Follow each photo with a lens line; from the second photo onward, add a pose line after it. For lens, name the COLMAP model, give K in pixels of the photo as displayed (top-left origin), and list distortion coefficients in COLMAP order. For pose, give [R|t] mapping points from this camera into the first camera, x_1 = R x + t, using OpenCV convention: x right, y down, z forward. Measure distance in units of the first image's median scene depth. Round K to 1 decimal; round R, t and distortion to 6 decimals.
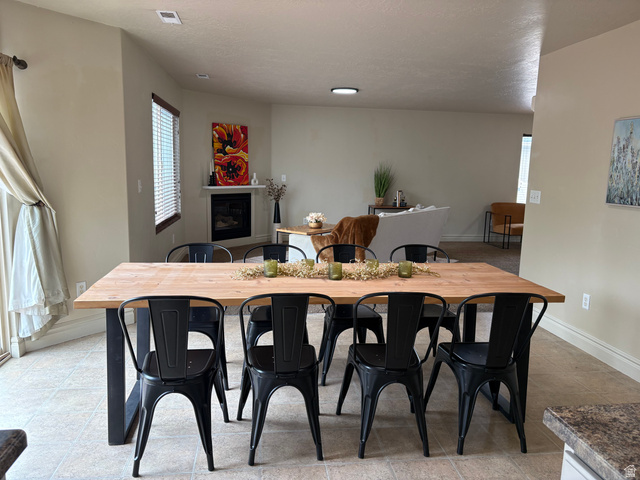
lens RADIAL K [[469.7, 0, 317.5], [0, 469.7, 240.0], [0, 0, 1]] dist [-0.038018, 0.000863]
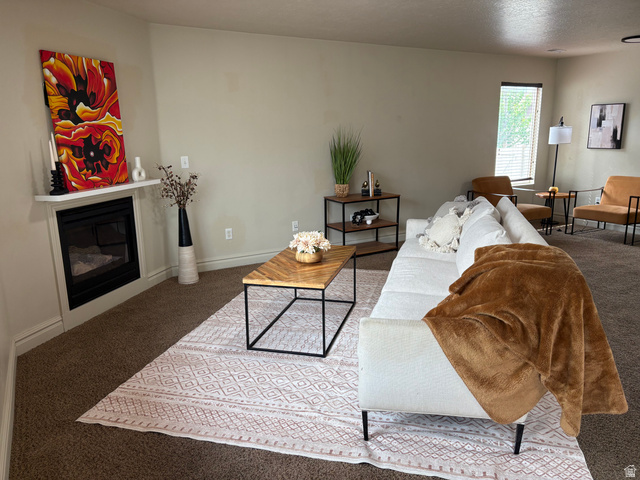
lens RADIAL K [[469.7, 0, 323.6], [0, 469.7, 239.8], [0, 0, 1]] dist [-0.038018, 0.000863]
pose [[0.911855, -0.124561, 0.391159, -0.163905], [0.096531, 0.991197, 0.090608, -0.082904], [-0.399002, -0.044863, 0.915852, 0.465570]]
